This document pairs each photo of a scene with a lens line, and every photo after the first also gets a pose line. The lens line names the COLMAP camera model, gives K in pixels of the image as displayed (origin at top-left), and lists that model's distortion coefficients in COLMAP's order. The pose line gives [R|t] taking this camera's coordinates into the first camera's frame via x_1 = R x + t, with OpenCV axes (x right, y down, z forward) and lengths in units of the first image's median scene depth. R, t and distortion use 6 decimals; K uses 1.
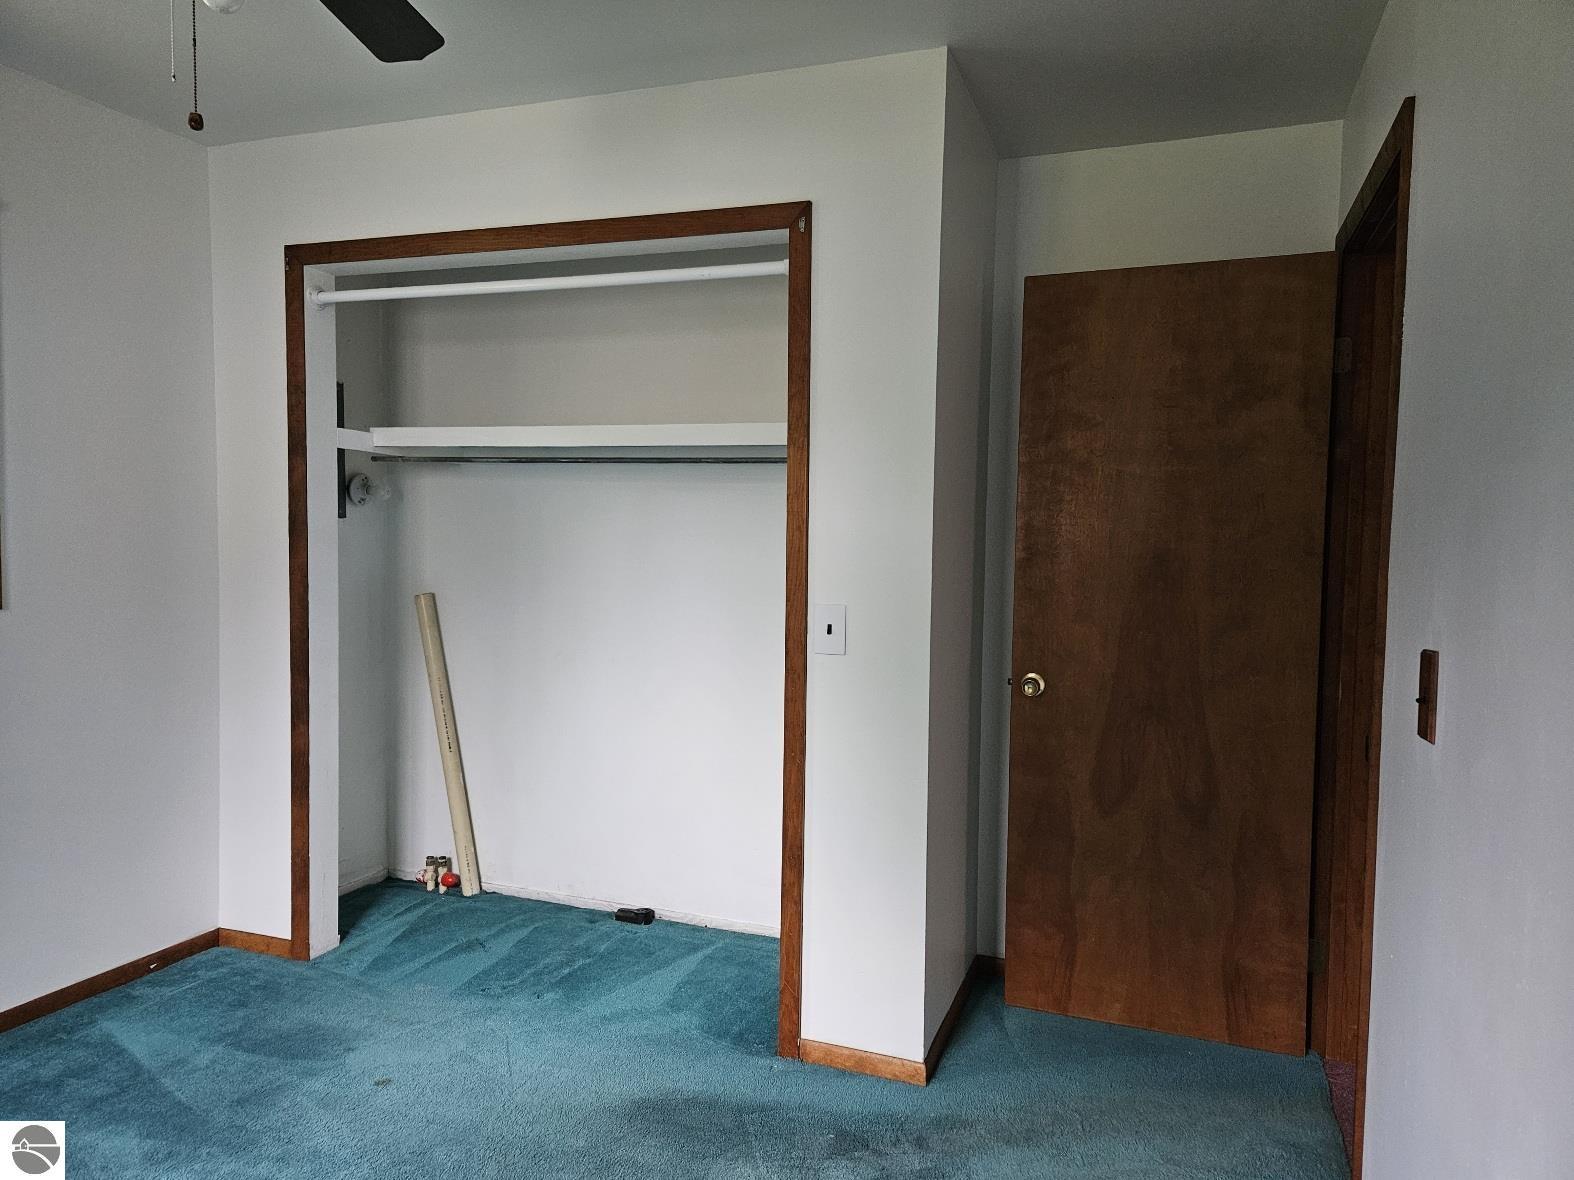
lens RADIAL K [[1060.3, 0, 780.7], [0, 1060.3, 603.0], [0, 0, 1]] dist [0.075089, -0.059841]
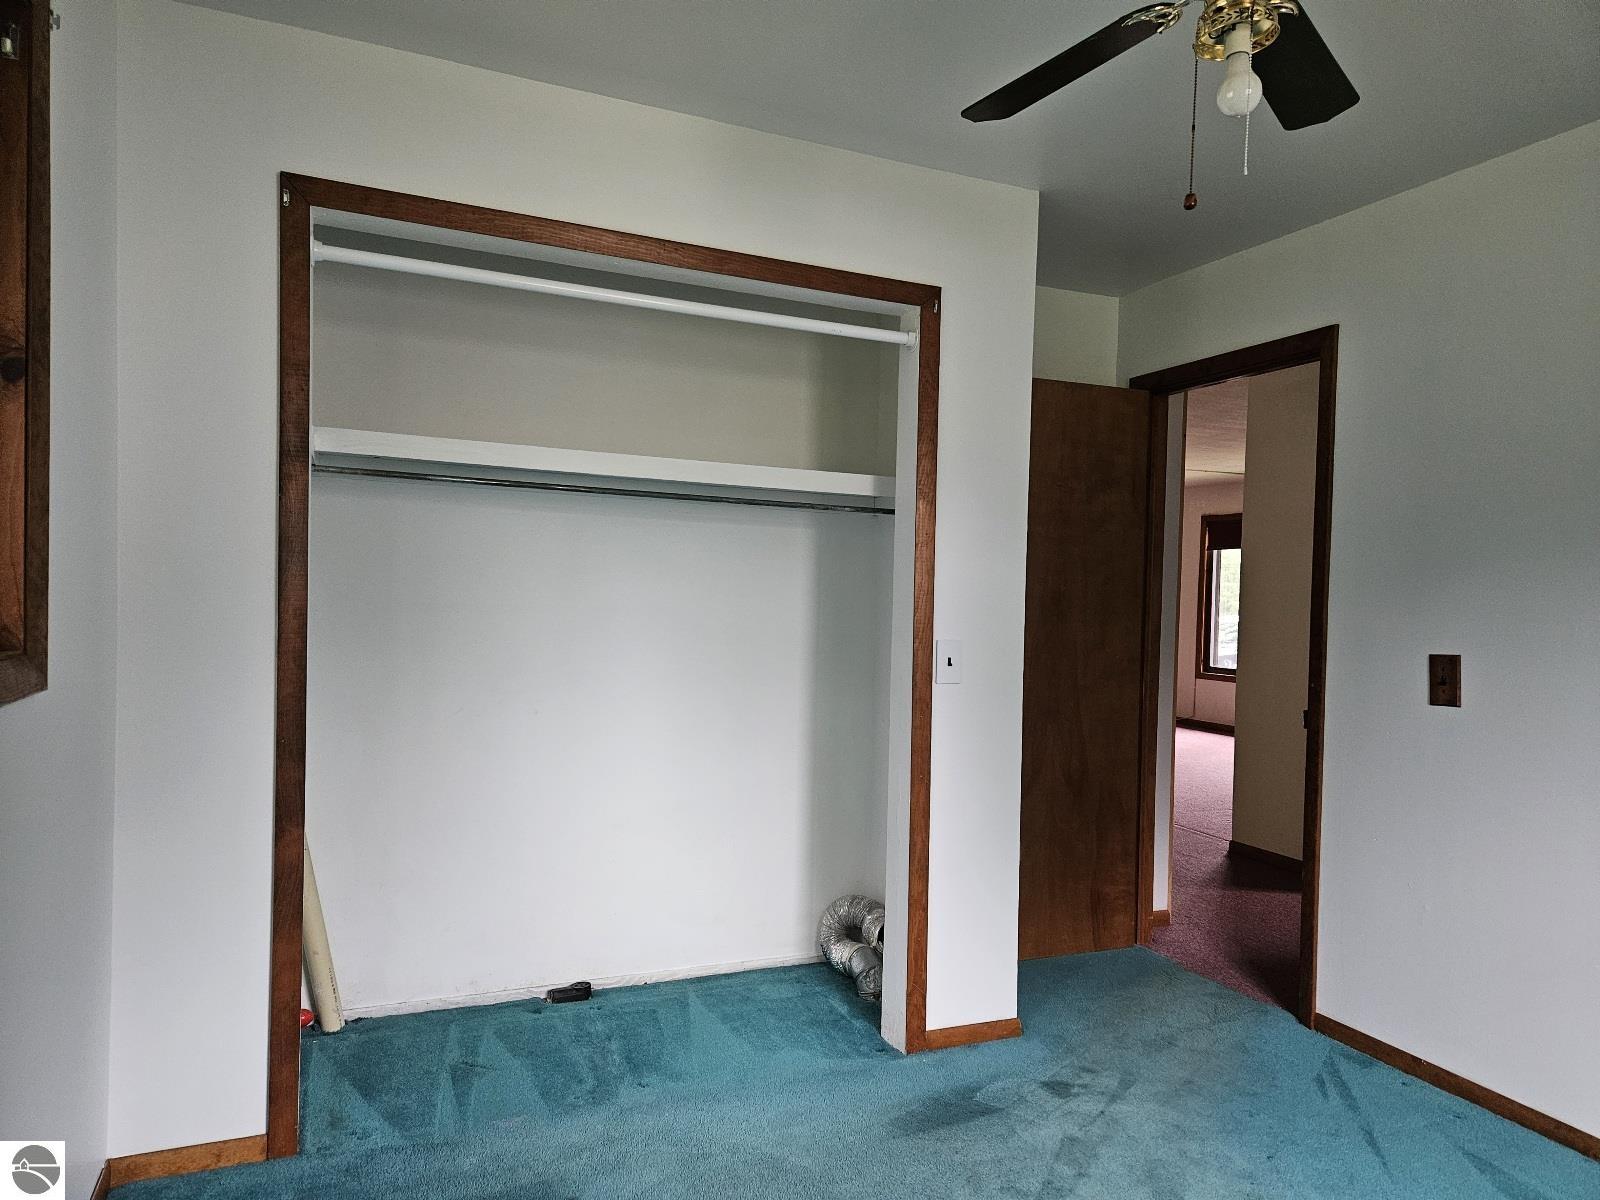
lens RADIAL K [[1077.8, 0, 793.6], [0, 1077.8, 613.2], [0, 0, 1]] dist [0.075089, -0.059841]
pose [[0.717883, -0.012669, 0.696048, -0.750836], [0.022864, 0.999724, -0.005385, -0.021760], [-0.695788, 0.019780, 0.717975, 0.239445]]
